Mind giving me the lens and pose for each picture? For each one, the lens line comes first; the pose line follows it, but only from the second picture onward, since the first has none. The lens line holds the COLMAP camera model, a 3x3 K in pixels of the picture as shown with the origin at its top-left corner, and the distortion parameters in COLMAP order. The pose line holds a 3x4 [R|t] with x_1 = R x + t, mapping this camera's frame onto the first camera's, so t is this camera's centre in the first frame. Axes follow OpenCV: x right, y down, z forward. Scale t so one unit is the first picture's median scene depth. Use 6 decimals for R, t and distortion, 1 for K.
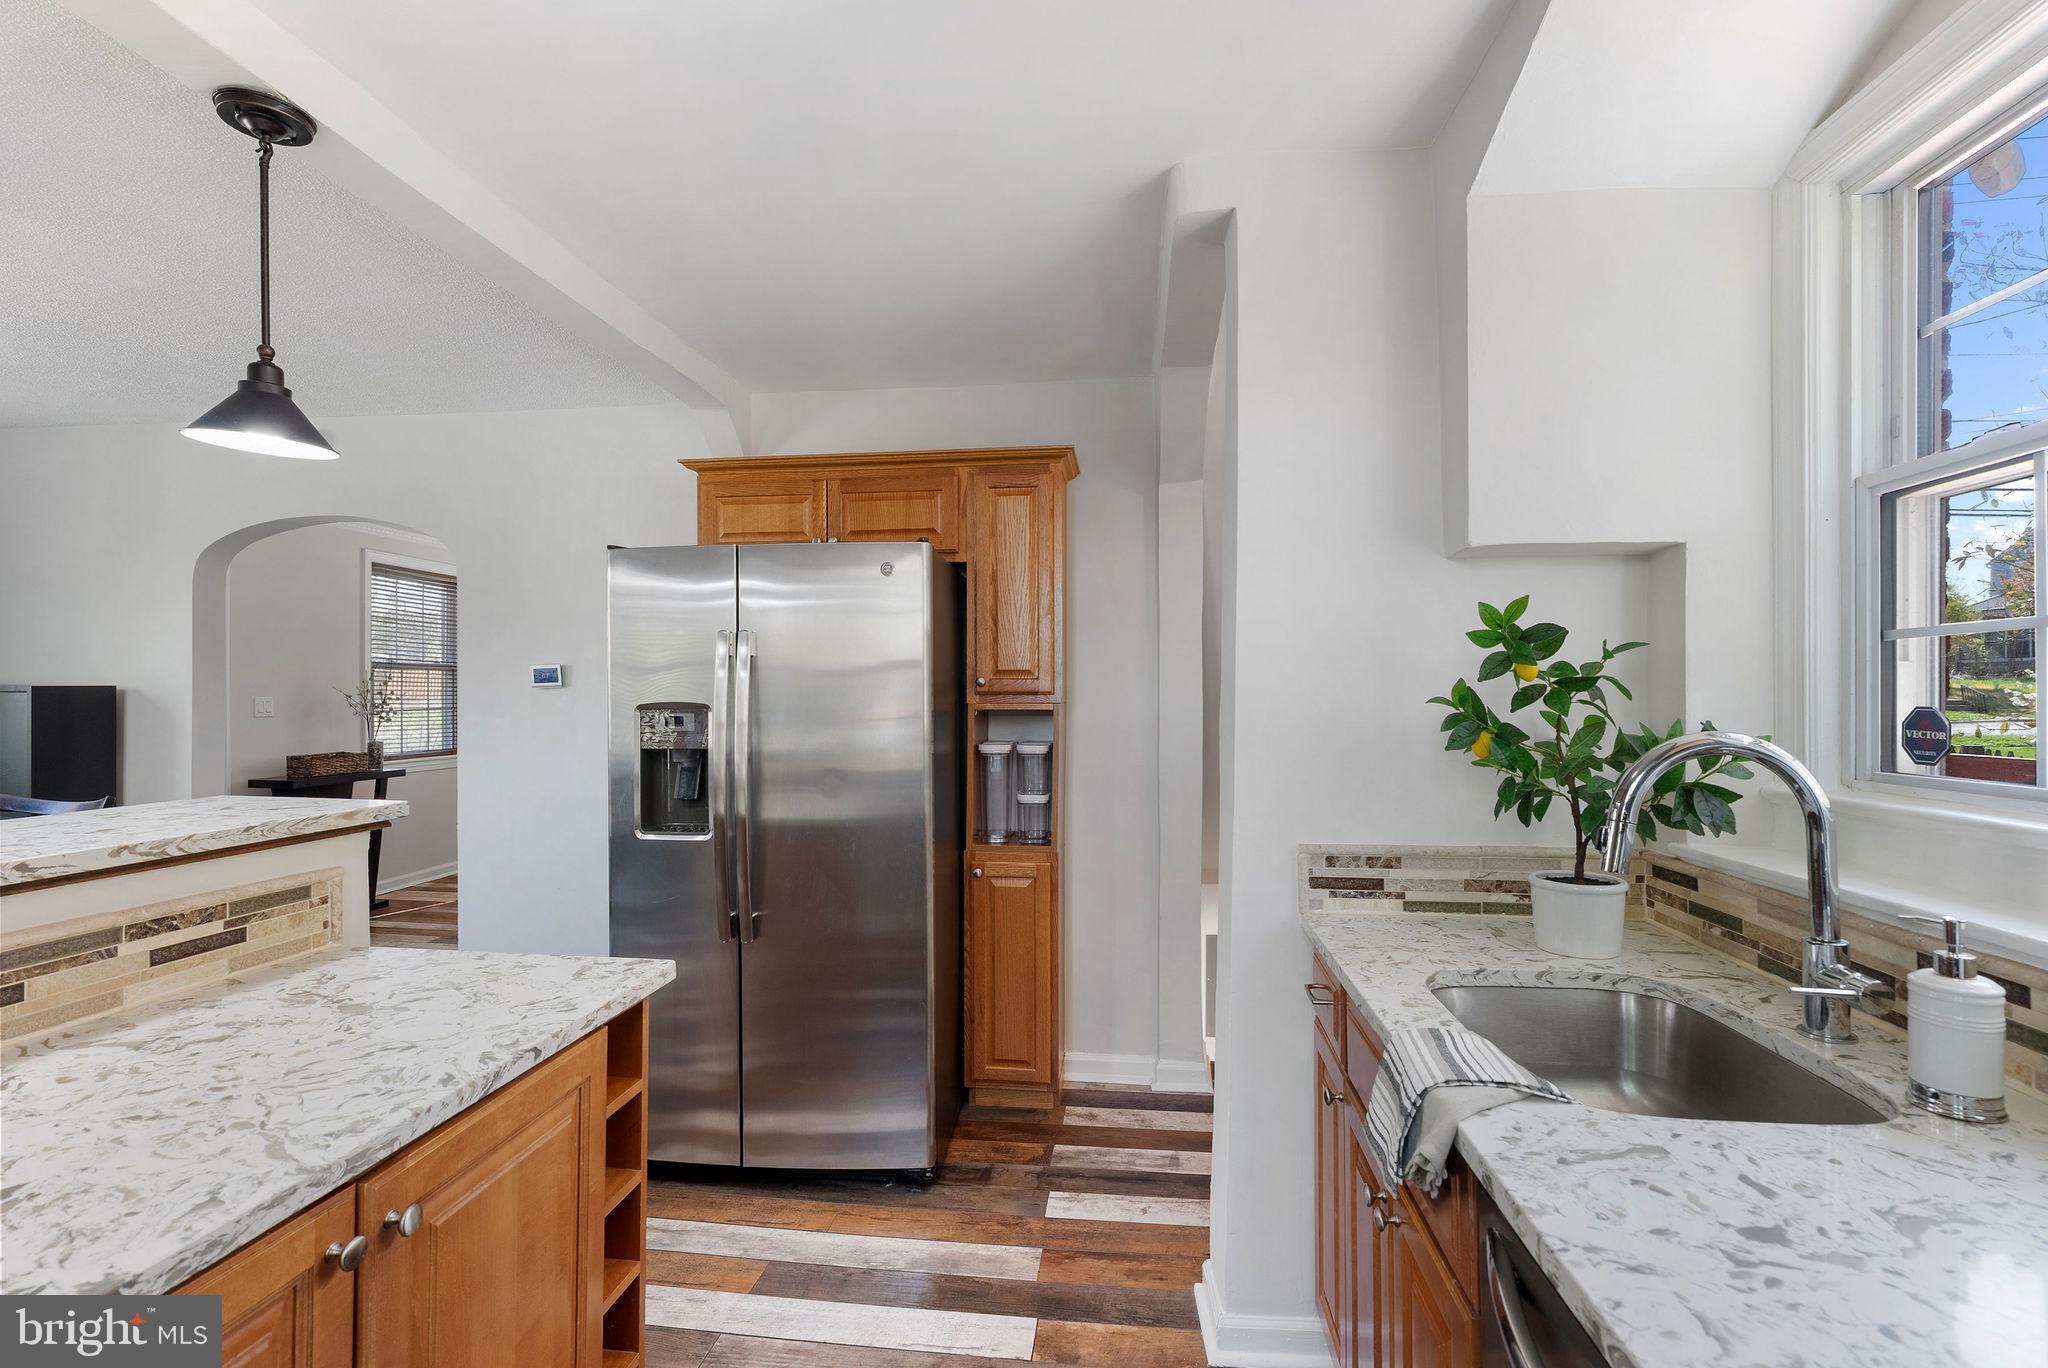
lens RADIAL K [[935.9, 0, 1024.2], [0, 935.9, 690.1], [0, 0, 1]] dist [-0.007868, 0.003815]
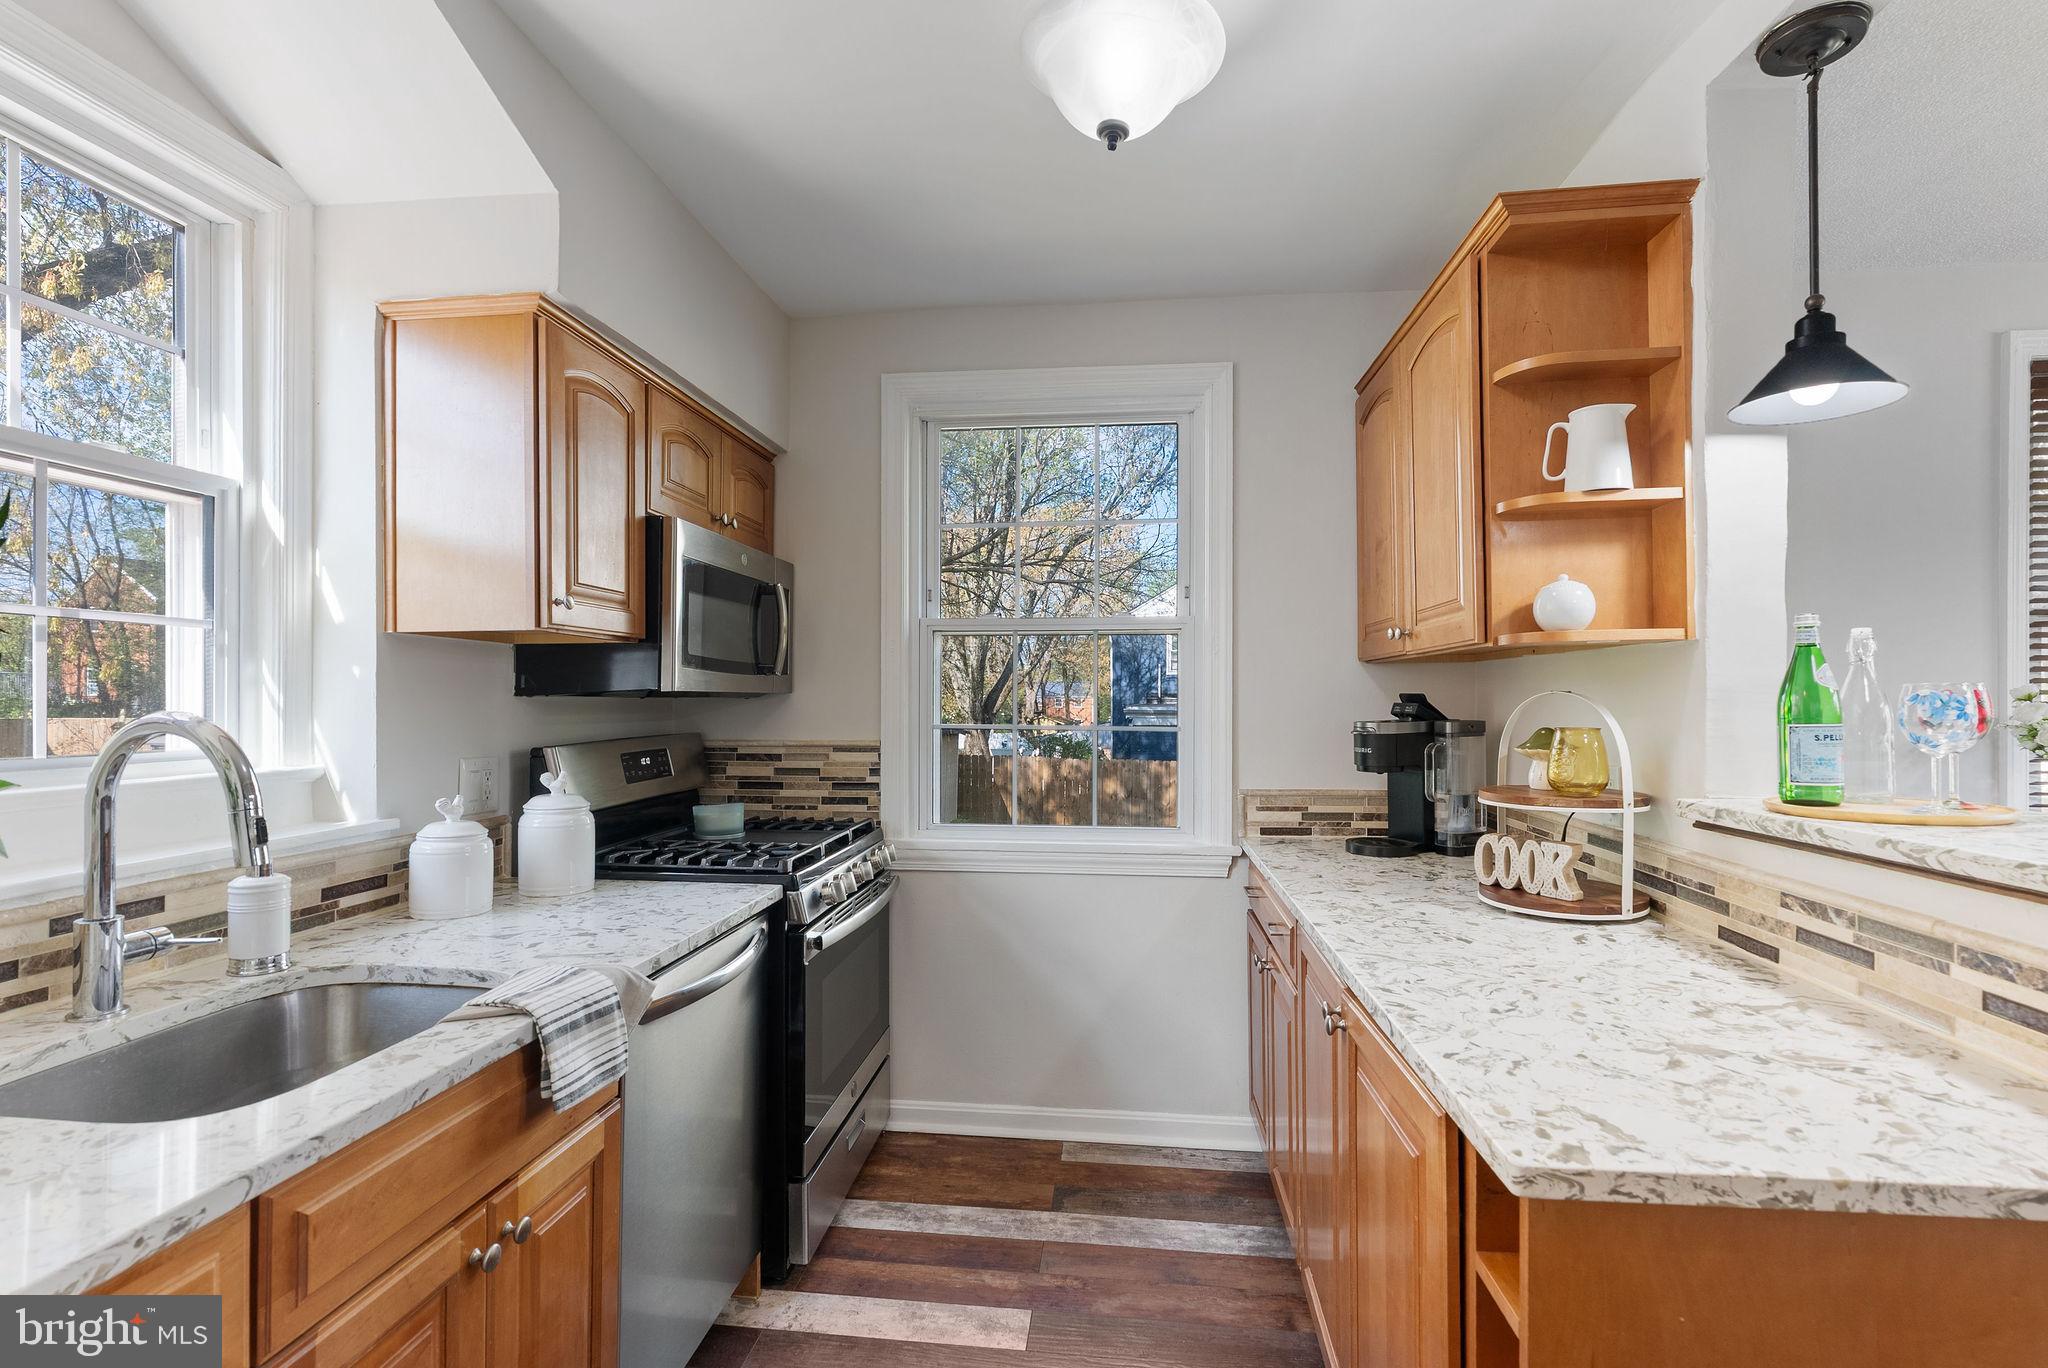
lens RADIAL K [[935.9, 0, 1021.9], [0, 935.9, 698.3], [0, 0, 1]] dist [-0.007868, 0.003815]
pose [[-0.999961, -0.001112, -0.008739, -0.109753], [-0.001053, 0.999976, -0.006825, 0.036980], [0.008747, -0.006816, -0.999939, 1.901460]]
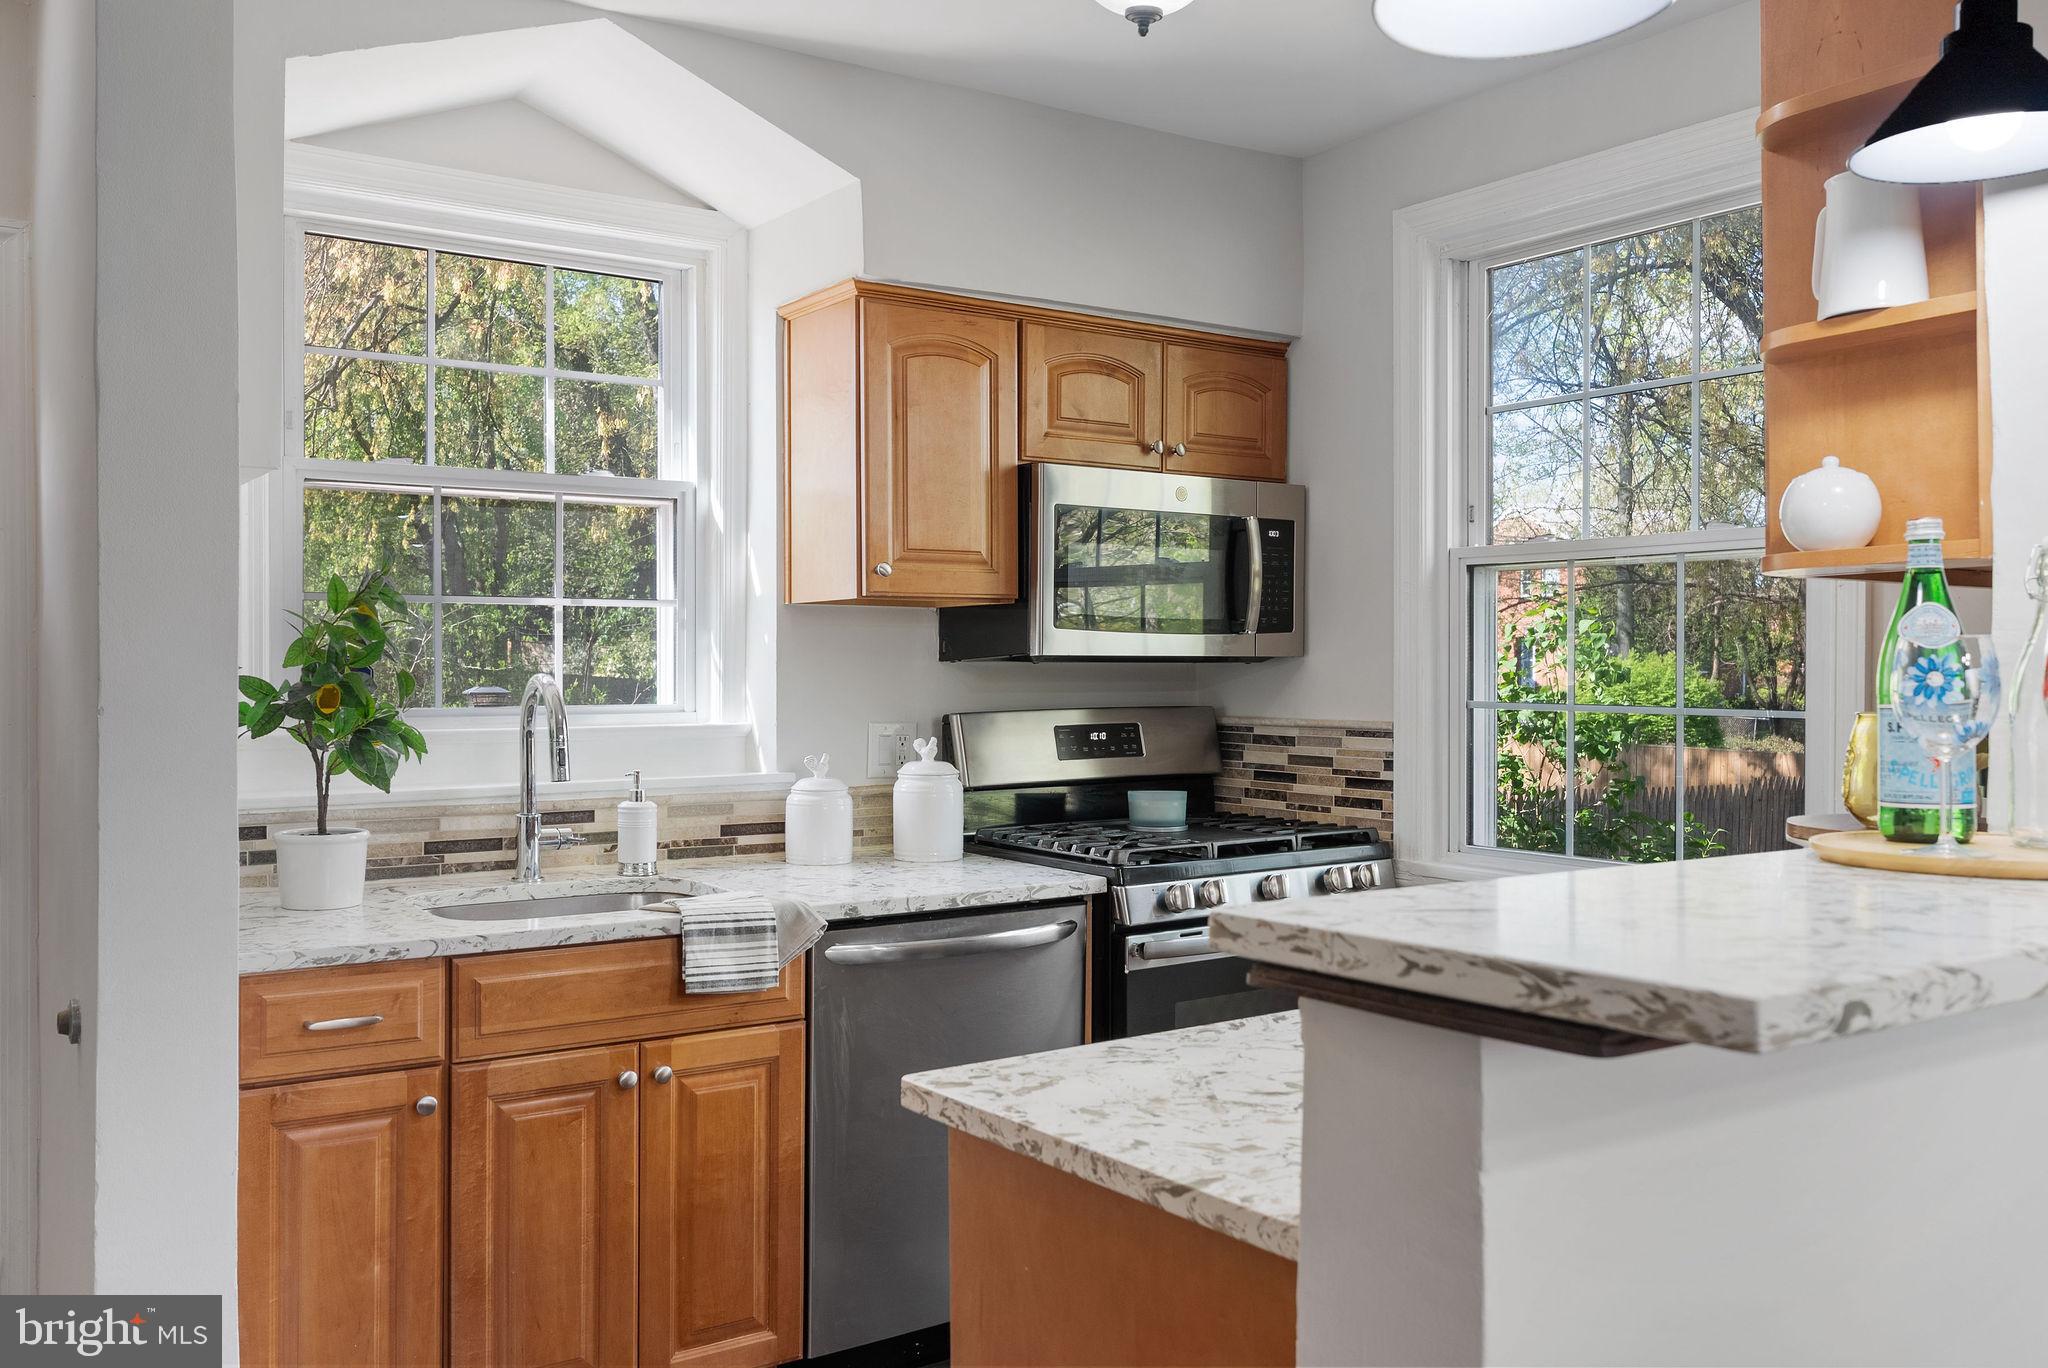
lens RADIAL K [[1681.9, 0, 1025.0], [0, 1681.9, 677.0], [0, 0, 1]] dist [0.006450, 0.016875]
pose [[-0.662275, -0.003270, 0.749254, -1.534682], [-0.003627, 0.999993, 0.001159, 0.045346], [-0.749252, -0.001951, -0.662282, 2.048336]]
